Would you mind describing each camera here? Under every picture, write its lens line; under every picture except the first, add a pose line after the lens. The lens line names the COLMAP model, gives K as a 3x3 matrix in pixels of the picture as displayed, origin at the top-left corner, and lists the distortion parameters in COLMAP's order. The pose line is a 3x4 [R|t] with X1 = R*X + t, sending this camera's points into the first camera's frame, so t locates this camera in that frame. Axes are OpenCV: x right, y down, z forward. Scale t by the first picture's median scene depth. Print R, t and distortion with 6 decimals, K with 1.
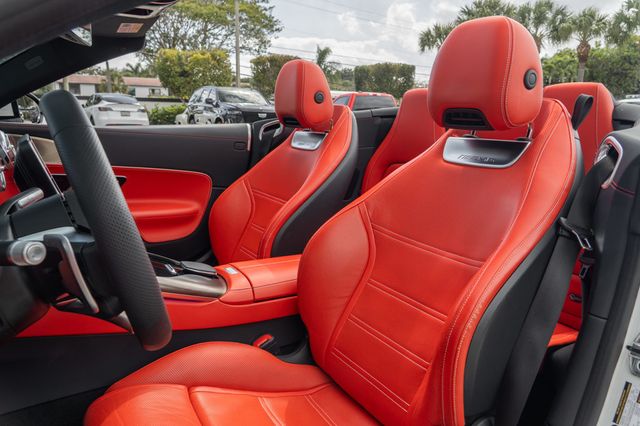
lens RADIAL K [[476.4, 0, 319.7], [0, 476.4, 213.0], [0, 0, 1]] dist [-0.008196, -0.019063]
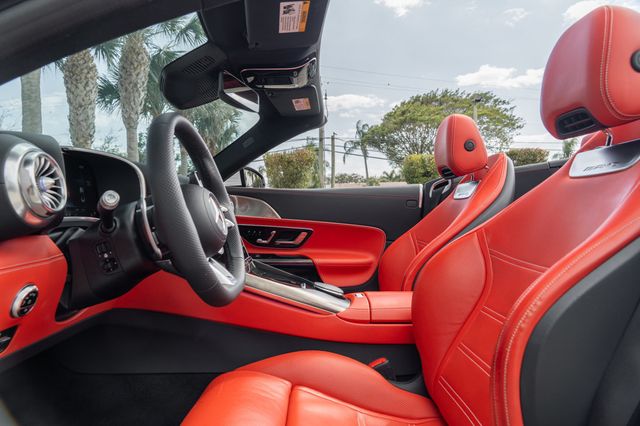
lens RADIAL K [[446.0, 0, 325.7], [0, 446.0, 216.4], [0, 0, 1]] dist [-0.004193, 0.014322]
pose [[0.858856, -0.042094, -0.510485, 0.187471], [-0.065625, 0.979361, -0.191167, 0.098209], [0.507996, 0.197685, 0.838368, 0.049457]]
